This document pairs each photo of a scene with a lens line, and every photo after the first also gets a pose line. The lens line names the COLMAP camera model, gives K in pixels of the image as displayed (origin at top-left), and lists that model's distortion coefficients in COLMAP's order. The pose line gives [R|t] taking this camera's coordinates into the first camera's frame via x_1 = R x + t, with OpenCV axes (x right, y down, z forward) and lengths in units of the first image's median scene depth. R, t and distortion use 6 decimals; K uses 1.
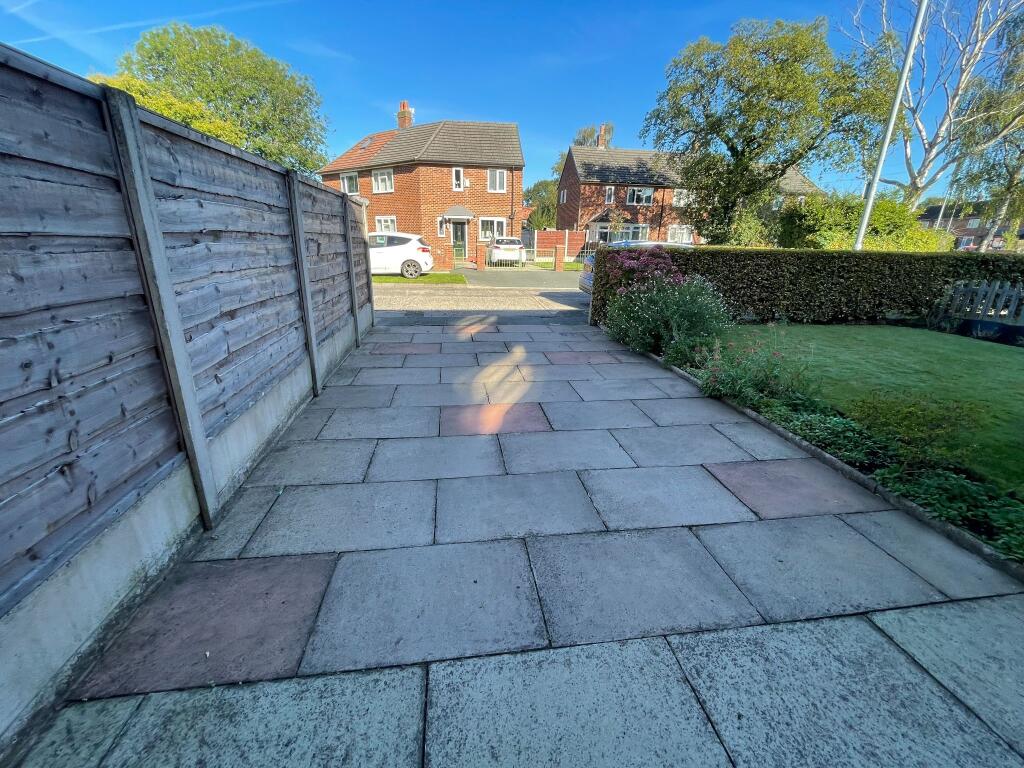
lens RADIAL K [[414.2, 0, 507.7], [0, 414.2, 377.1], [0, 0, 1]] dist [-0.001869, -0.000357]
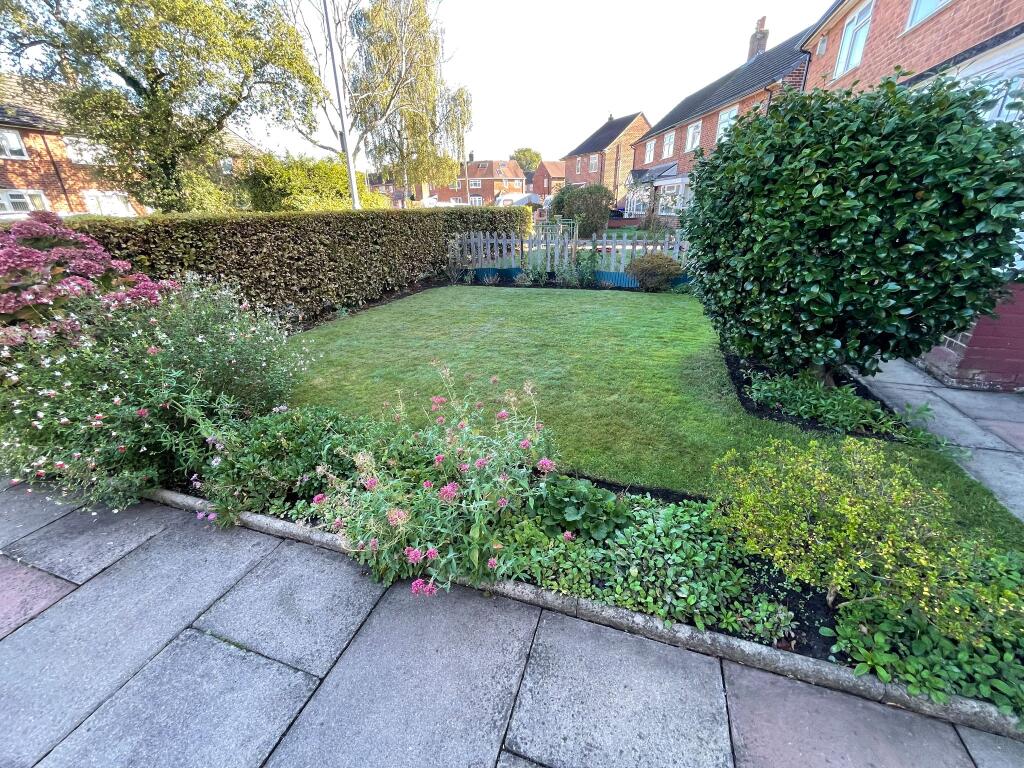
lens RADIAL K [[414.2, 0, 511.3], [0, 414.2, 371.7], [0, 0, 1]] dist [-0.001869, -0.000357]
pose [[0.445909, -0.359427, 0.819743, 0.067654], [0.314930, 0.920274, 0.232196, -0.047018], [-0.837845, 0.154623, 0.523552, 0.159652]]
